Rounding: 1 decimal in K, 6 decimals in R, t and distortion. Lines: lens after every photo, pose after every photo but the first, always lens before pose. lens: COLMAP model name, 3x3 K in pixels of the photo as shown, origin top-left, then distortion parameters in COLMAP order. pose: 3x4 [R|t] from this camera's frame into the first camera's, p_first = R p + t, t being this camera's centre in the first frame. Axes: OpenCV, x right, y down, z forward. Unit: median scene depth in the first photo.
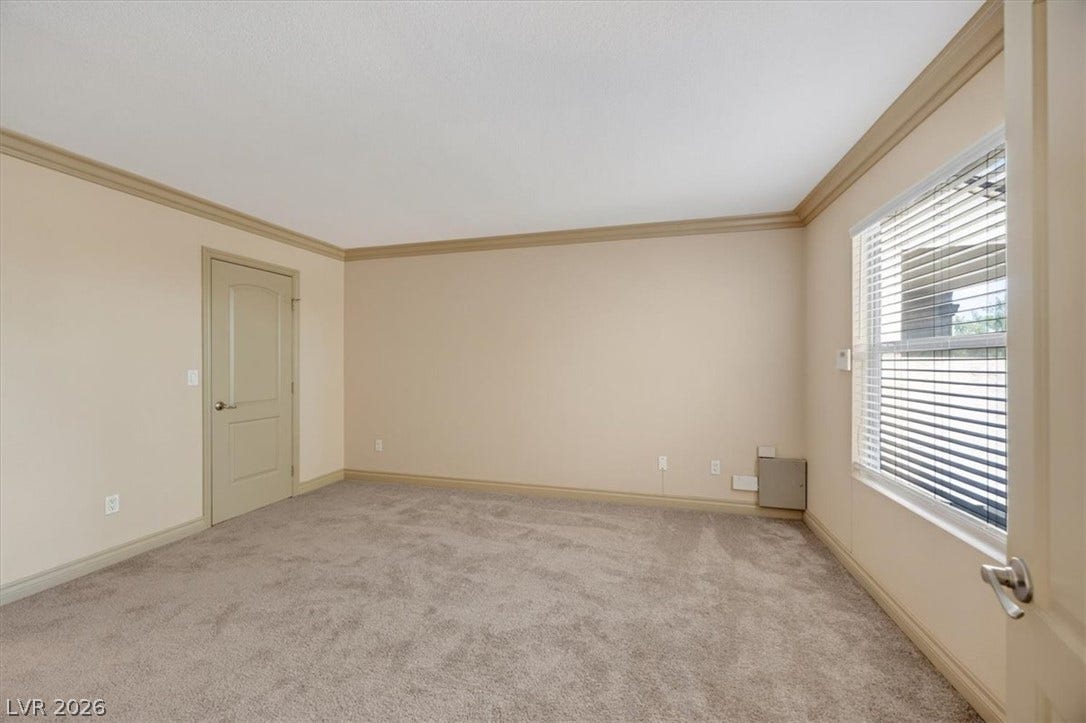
lens RADIAL K [[410.6, 0, 543.0], [0, 410.6, 361.5], [0, 0, 1]] dist [-0.003734, -0.000058]
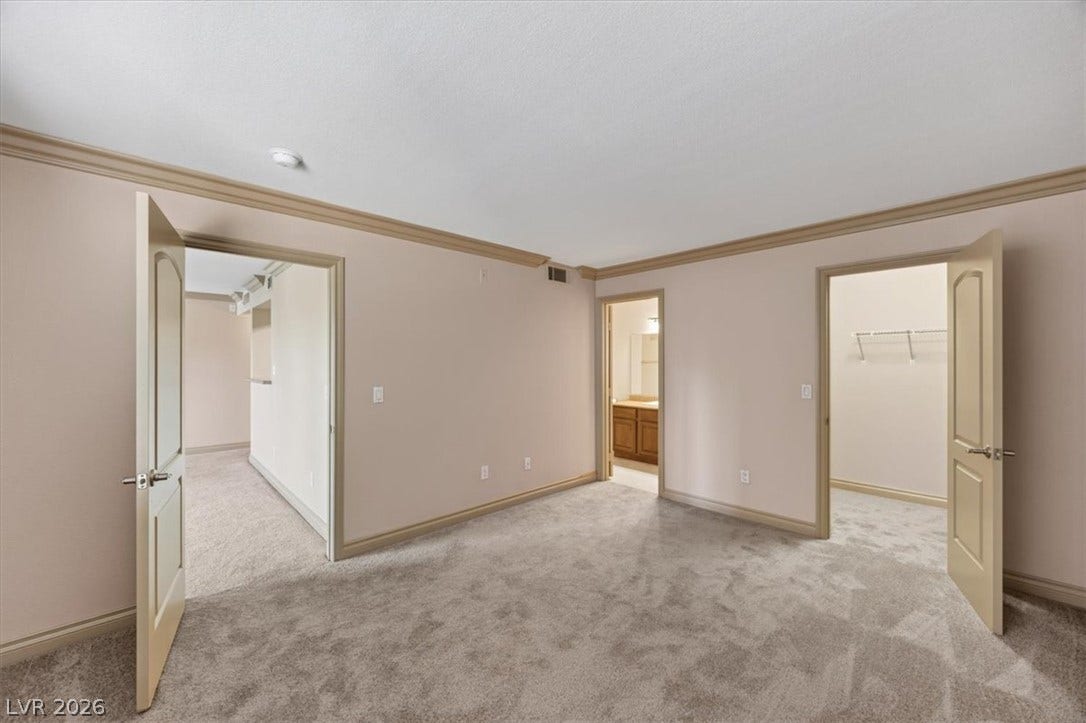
lens RADIAL K [[410.6, 0, 543.0], [0, 410.6, 361.5], [0, 0, 1]] dist [-0.003734, -0.000058]
pose [[-0.522599, -0.001058, -0.852578, 0.543308], [0.000574, 0.999999, -0.001593, -0.049130], [0.852578, -0.001322, -0.522598, 1.184950]]
